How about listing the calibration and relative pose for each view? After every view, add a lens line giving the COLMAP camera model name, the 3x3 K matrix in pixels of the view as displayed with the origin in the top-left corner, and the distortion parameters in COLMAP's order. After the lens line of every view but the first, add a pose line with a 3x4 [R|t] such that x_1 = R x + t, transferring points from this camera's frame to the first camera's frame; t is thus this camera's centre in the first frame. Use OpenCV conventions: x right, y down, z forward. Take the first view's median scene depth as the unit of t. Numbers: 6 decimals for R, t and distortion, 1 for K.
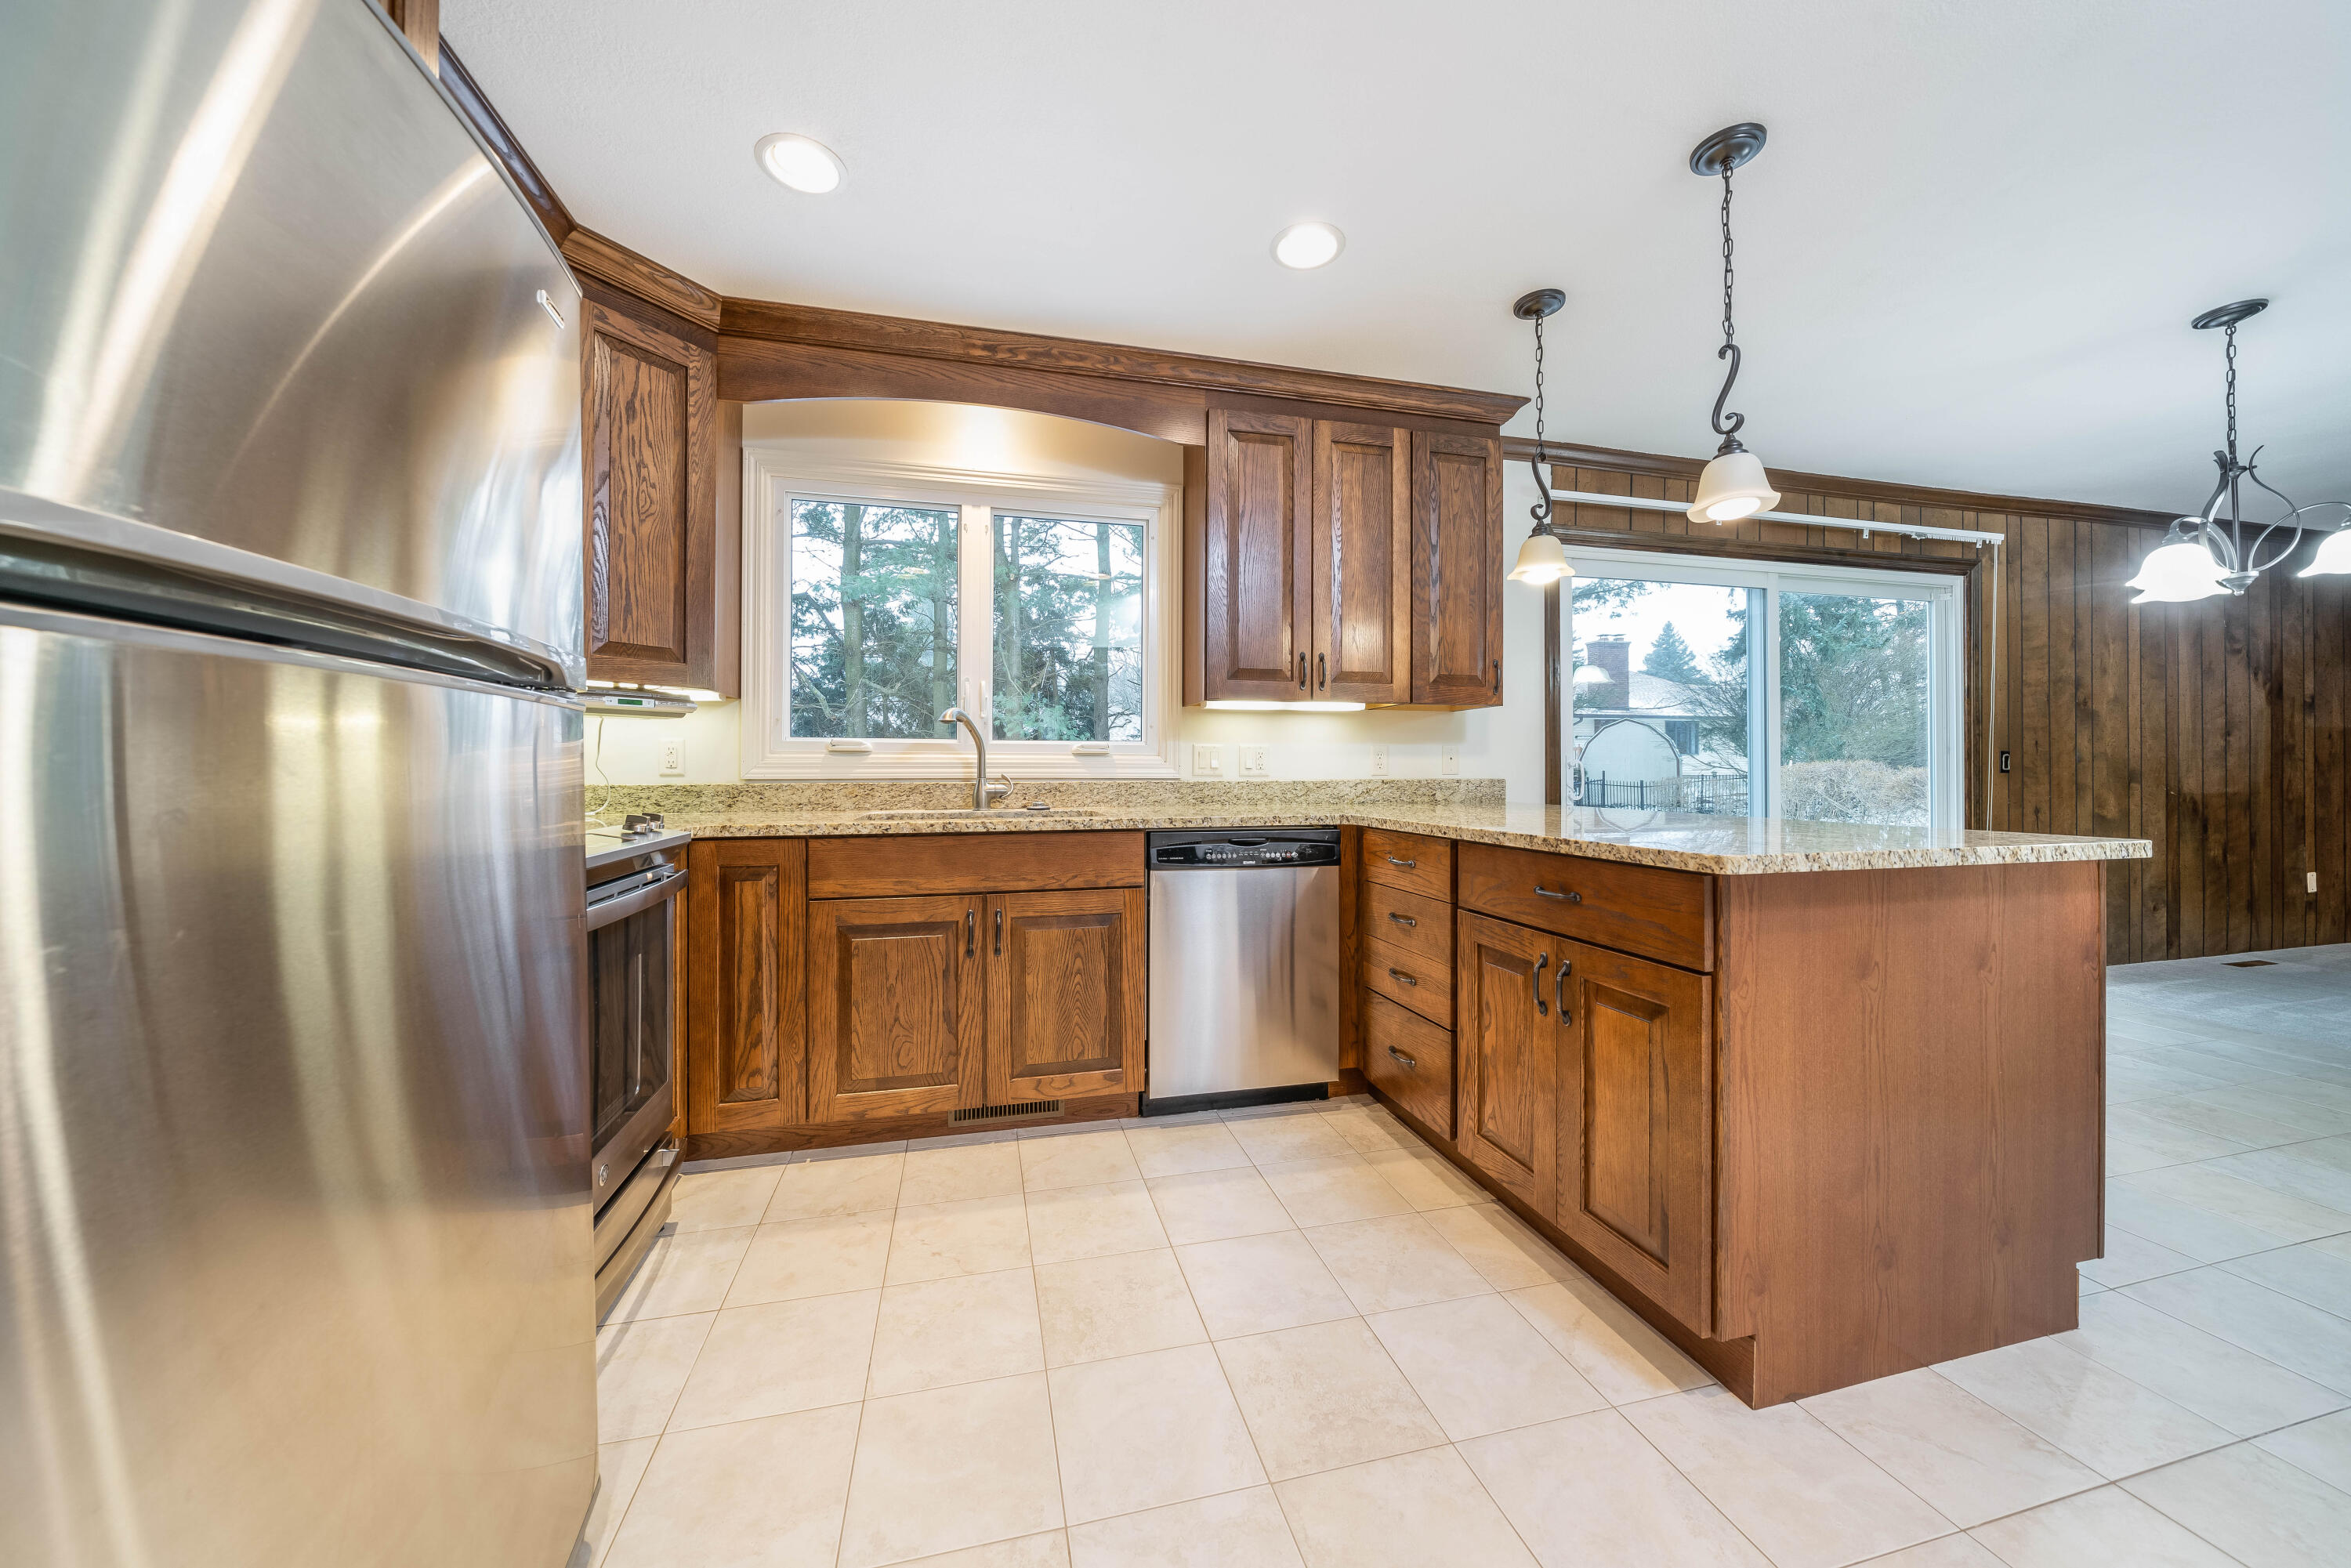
lens RADIAL K [[816.9, 0, 1173.3], [0, 816.9, 763.5], [0, 0, 1]] dist [-0.001976, -0.000144]
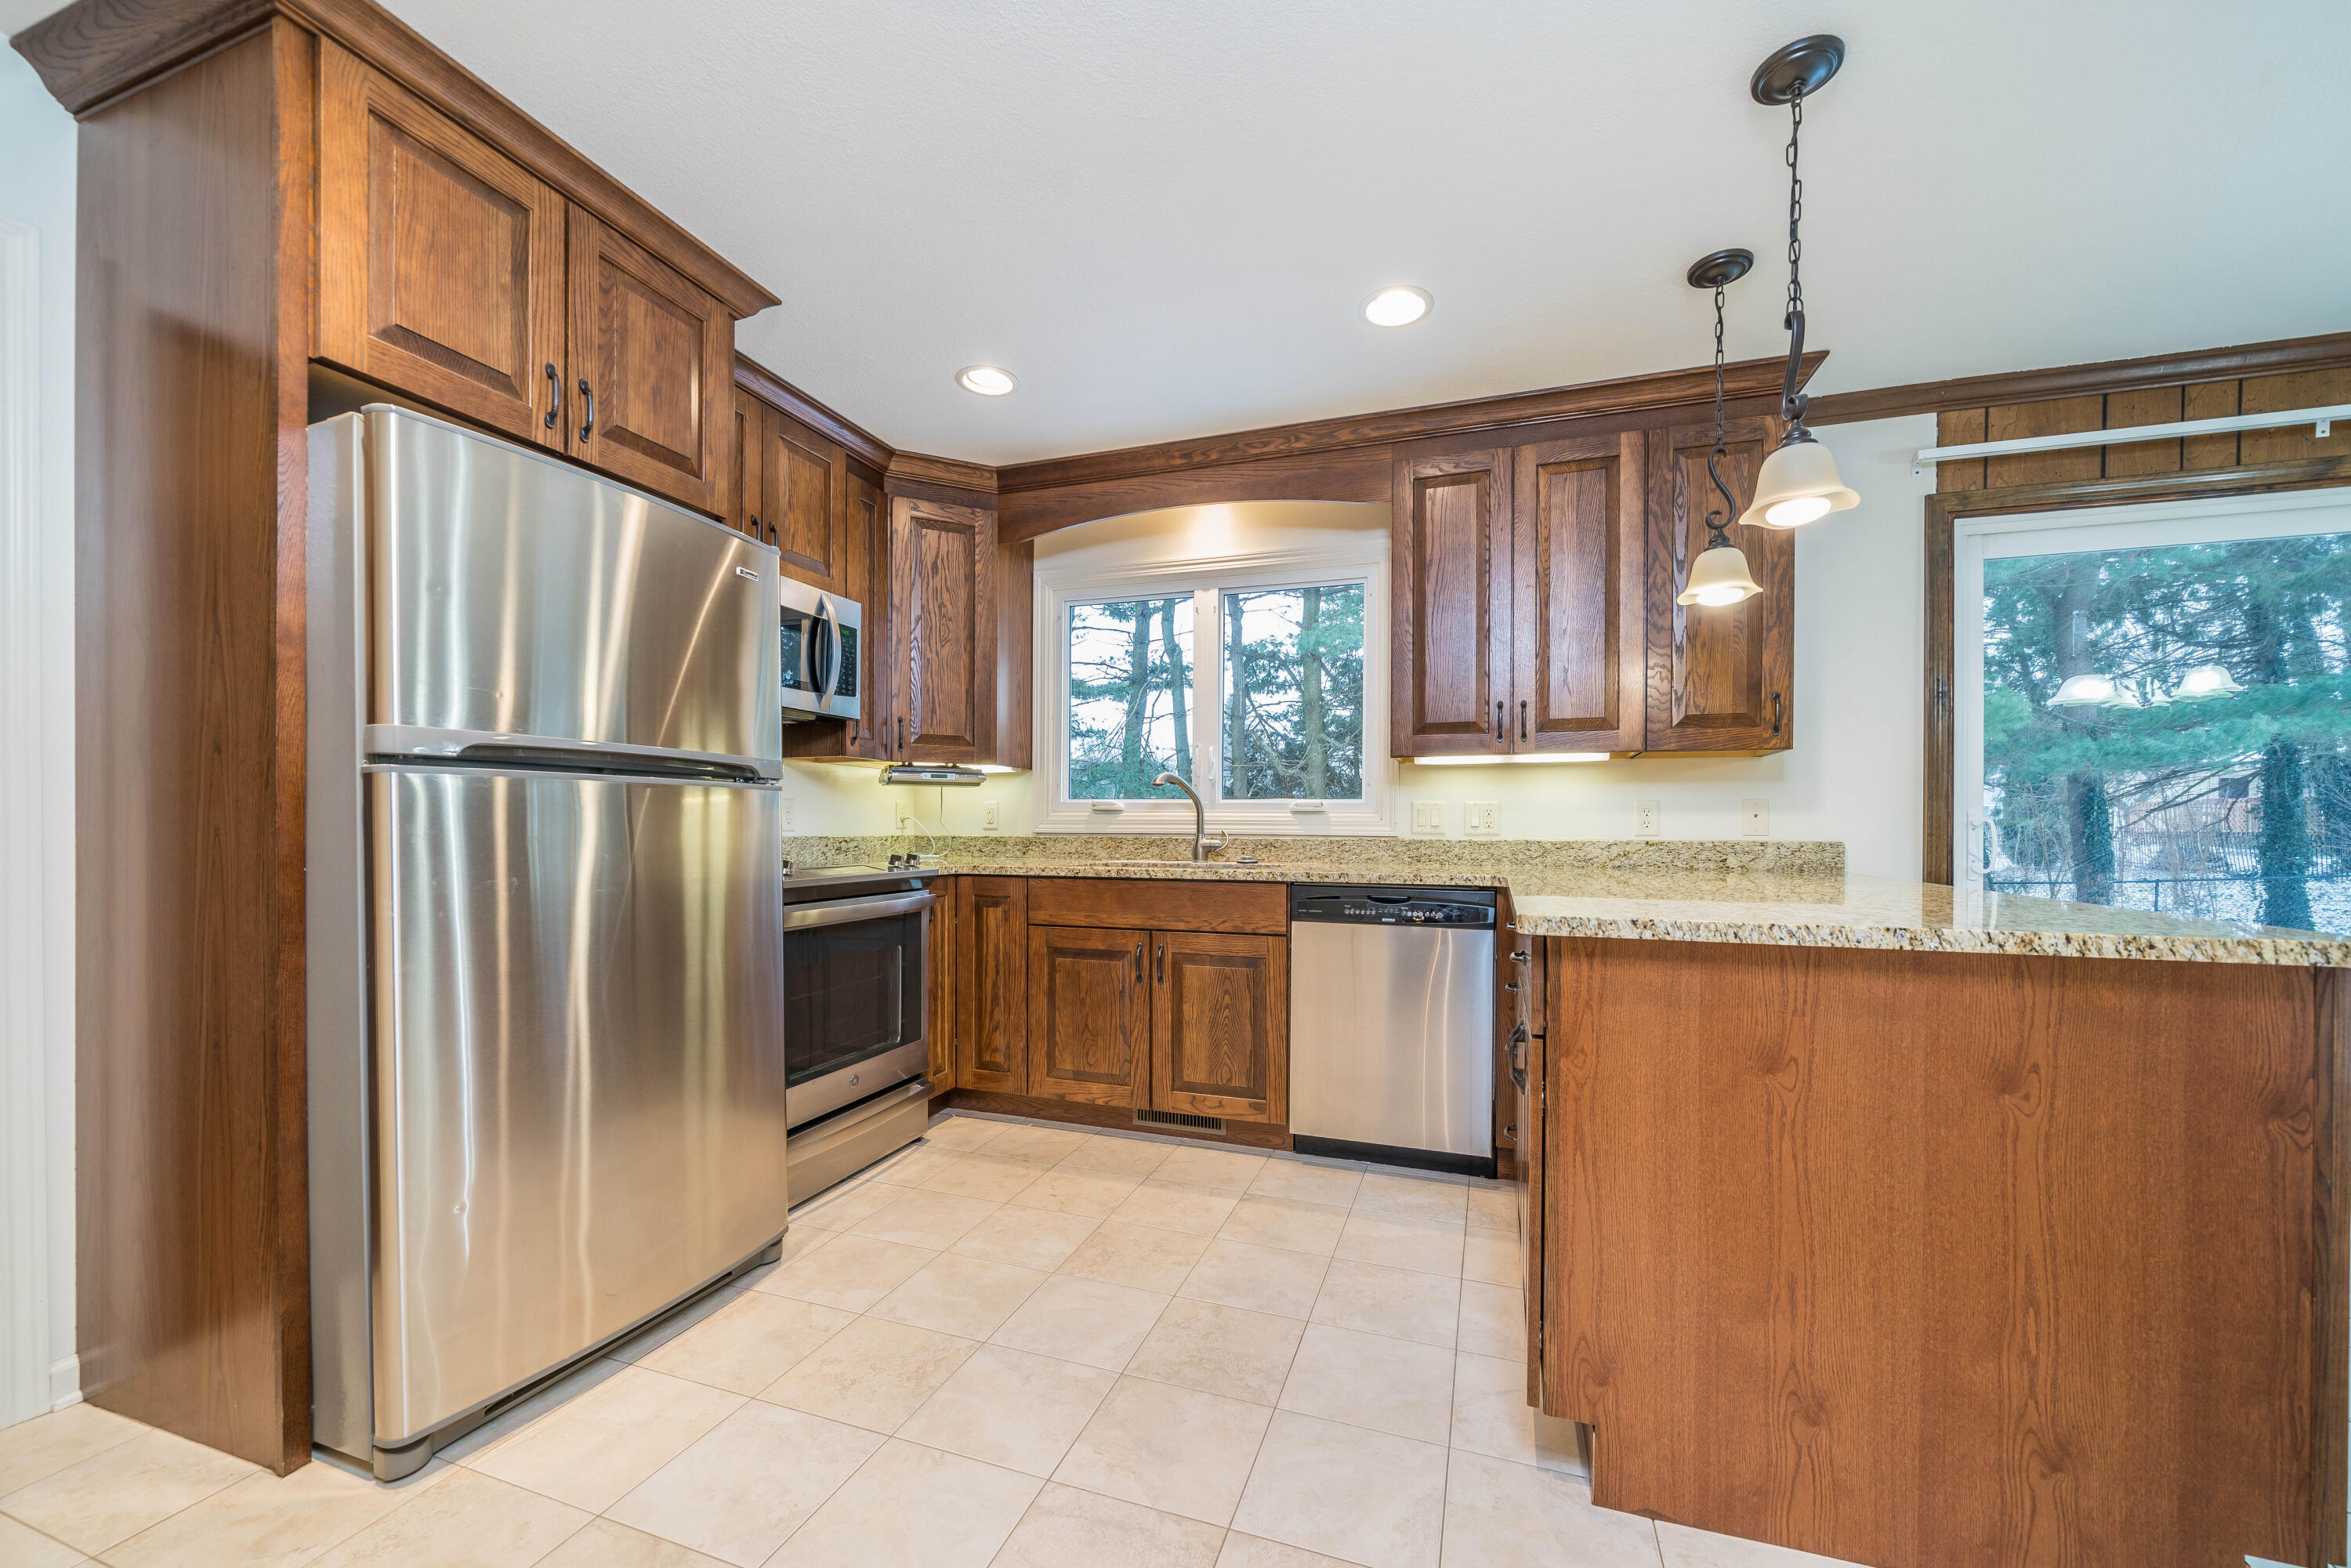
lens RADIAL K [[916.9, 0, 1177.8], [0, 916.9, 828.0], [0, 0, 1]] dist [0.001053, 0.000312]
pose [[0.837143, 0.006774, -0.546942, 0.512830], [-0.002461, 0.999960, 0.008617, -0.000707], [0.546978, -0.005868, 0.837126, -0.088523]]
